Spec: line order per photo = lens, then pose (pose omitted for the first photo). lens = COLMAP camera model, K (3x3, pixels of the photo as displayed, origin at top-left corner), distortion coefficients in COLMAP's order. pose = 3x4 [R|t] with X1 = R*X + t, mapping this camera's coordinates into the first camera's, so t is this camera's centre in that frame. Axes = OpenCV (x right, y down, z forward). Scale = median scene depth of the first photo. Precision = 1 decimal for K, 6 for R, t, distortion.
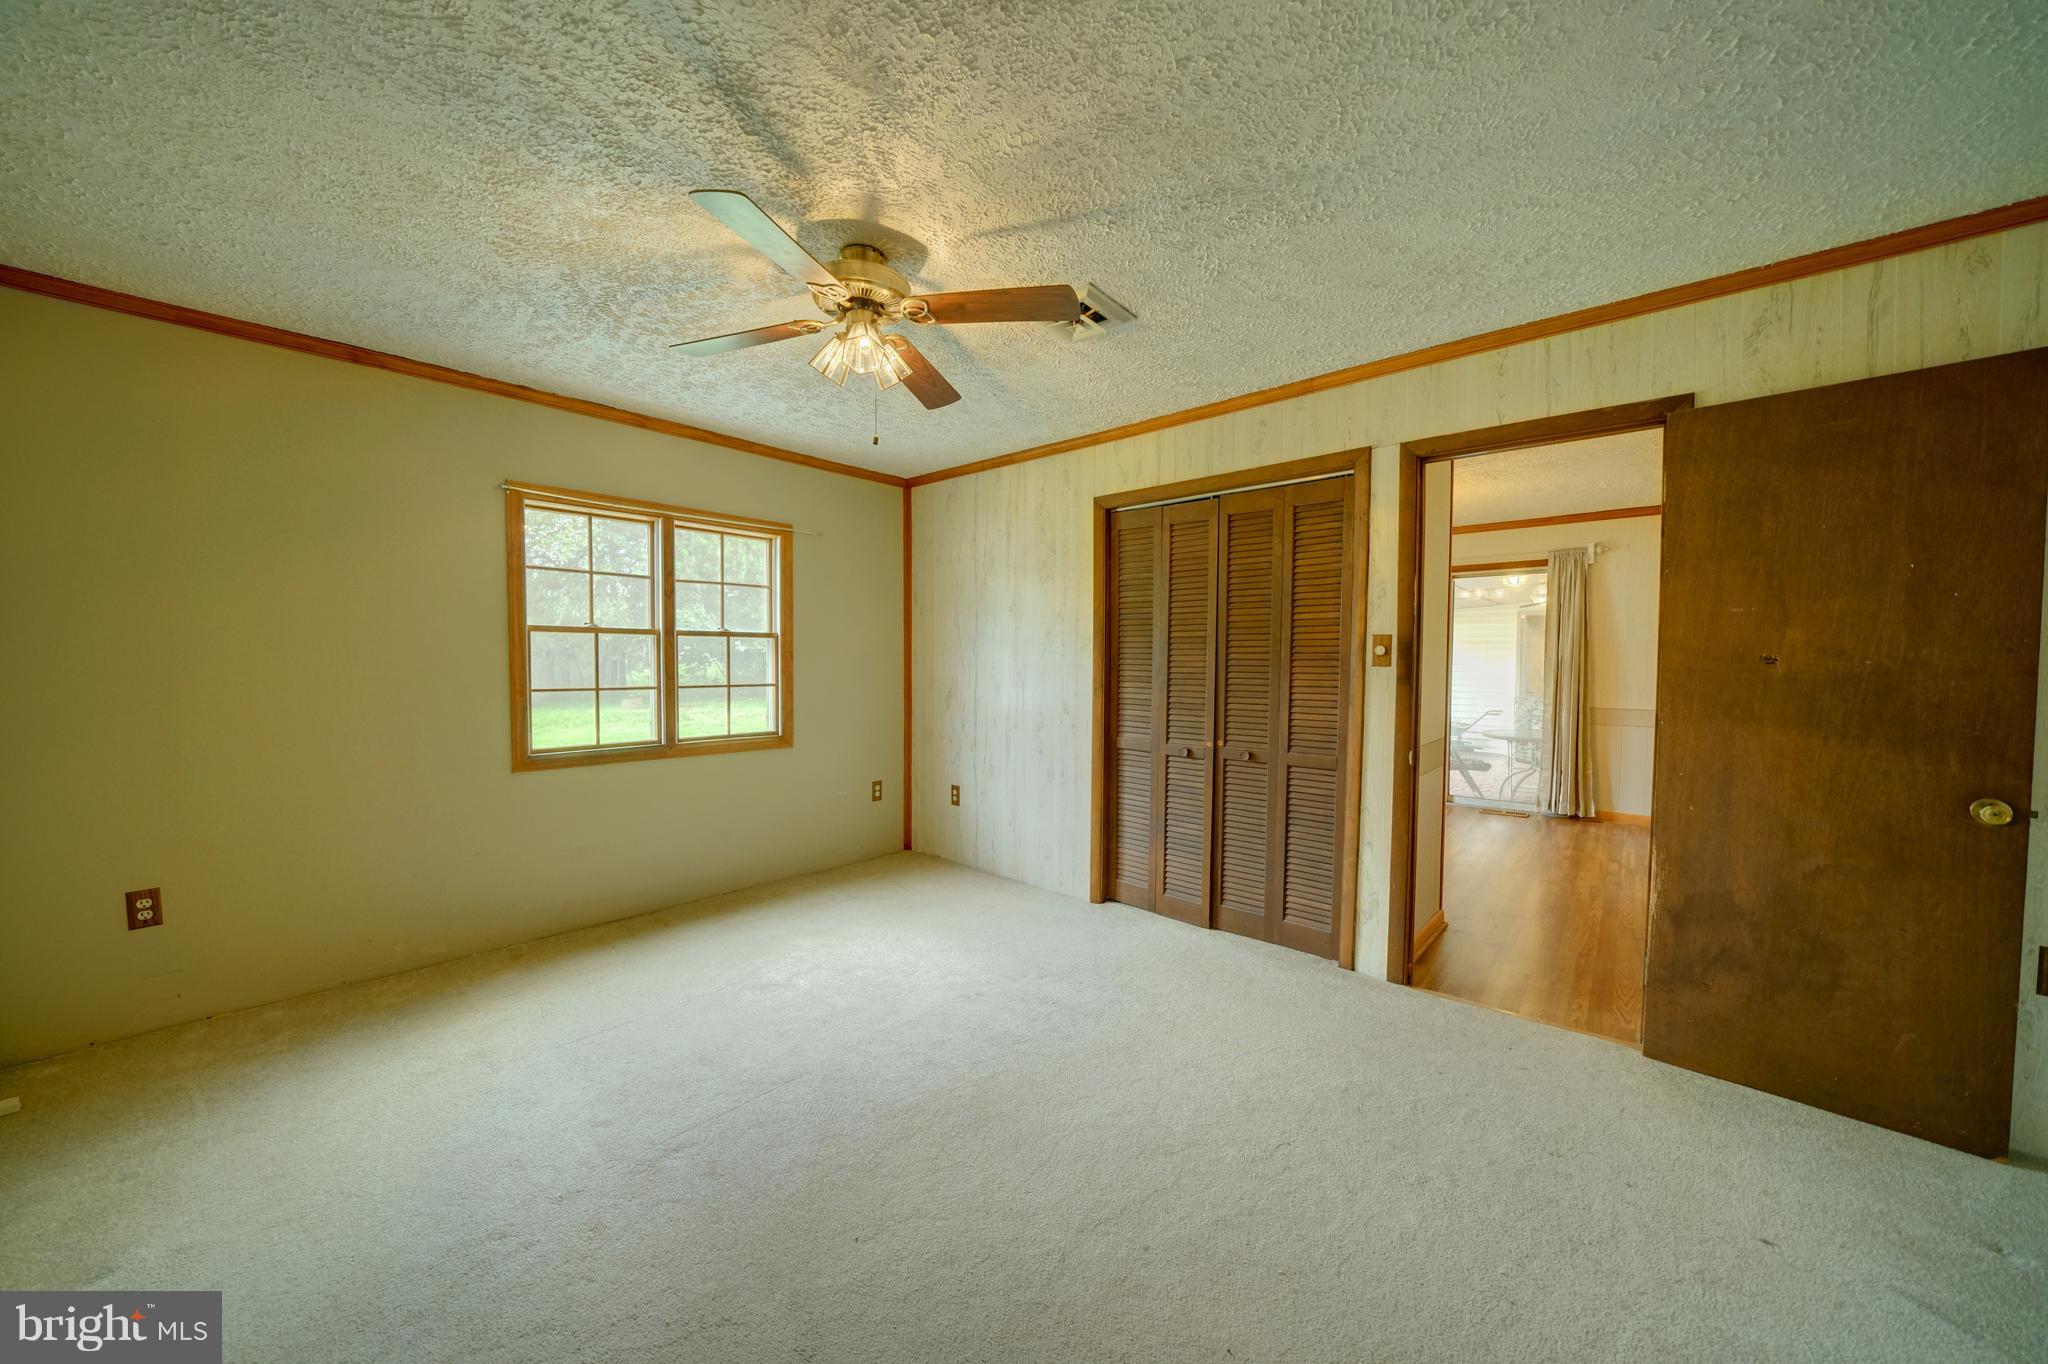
lens RADIAL K [[710.0, 0, 1022.3], [0, 710.0, 685.3], [0, 0, 1]] dist [-0.027395, 0.003470]
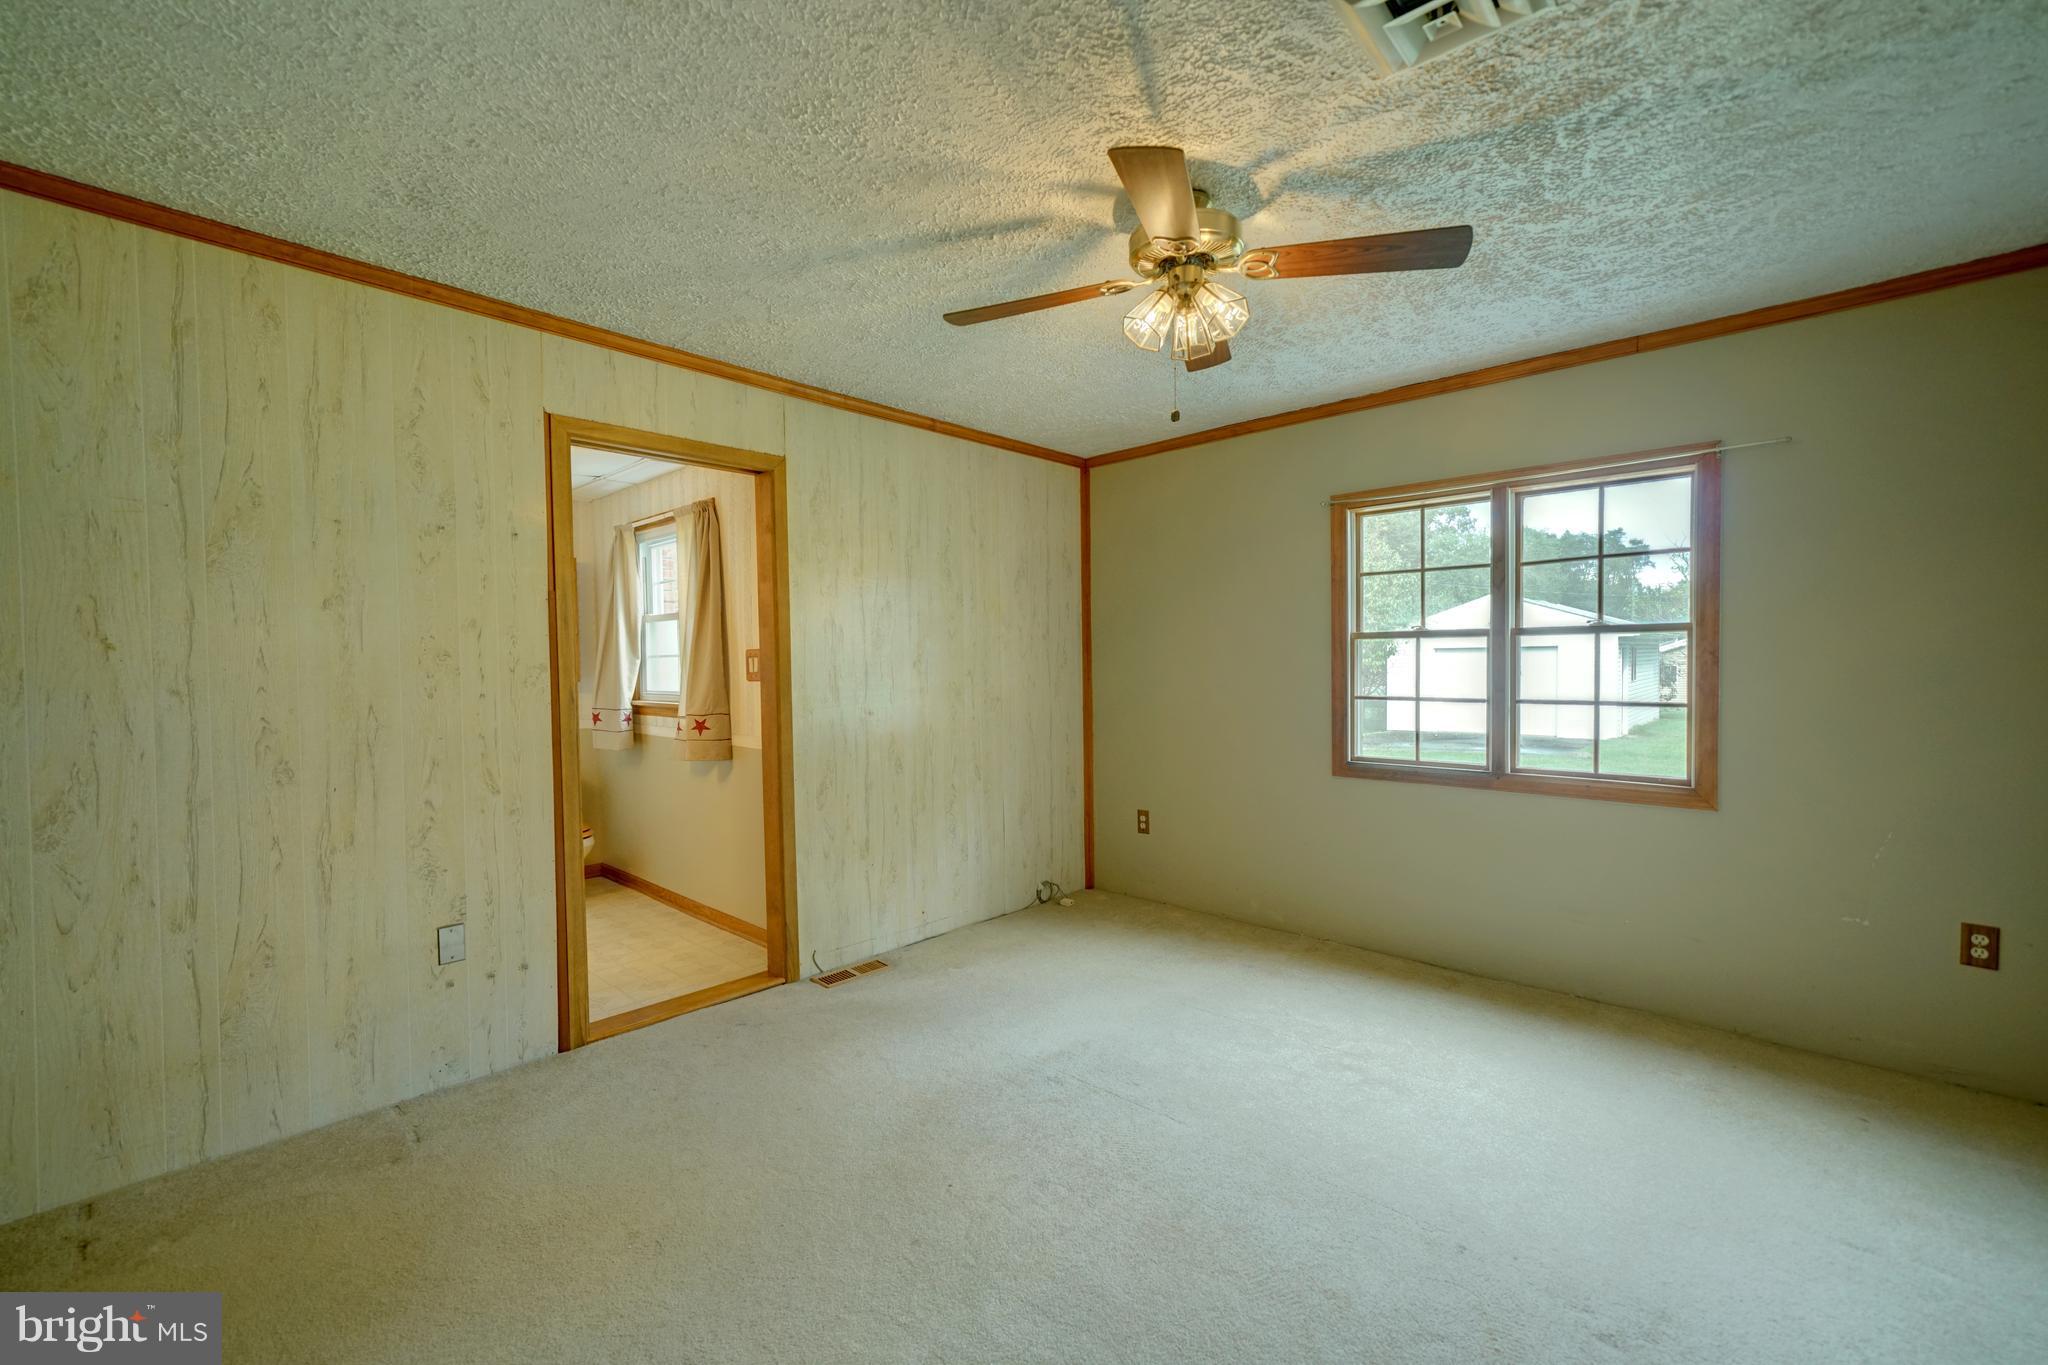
lens RADIAL K [[867.1, 0, 1024.0], [0, 867.1, 682.5], [0, 0, 1]] dist [-0.000026, 0.000102]
pose [[-0.035375, 0.019596, -0.999182, 0.539911], [-0.027239, 0.999417, 0.020565, -0.025862], [0.999003, 0.027944, -0.034821, 0.547727]]
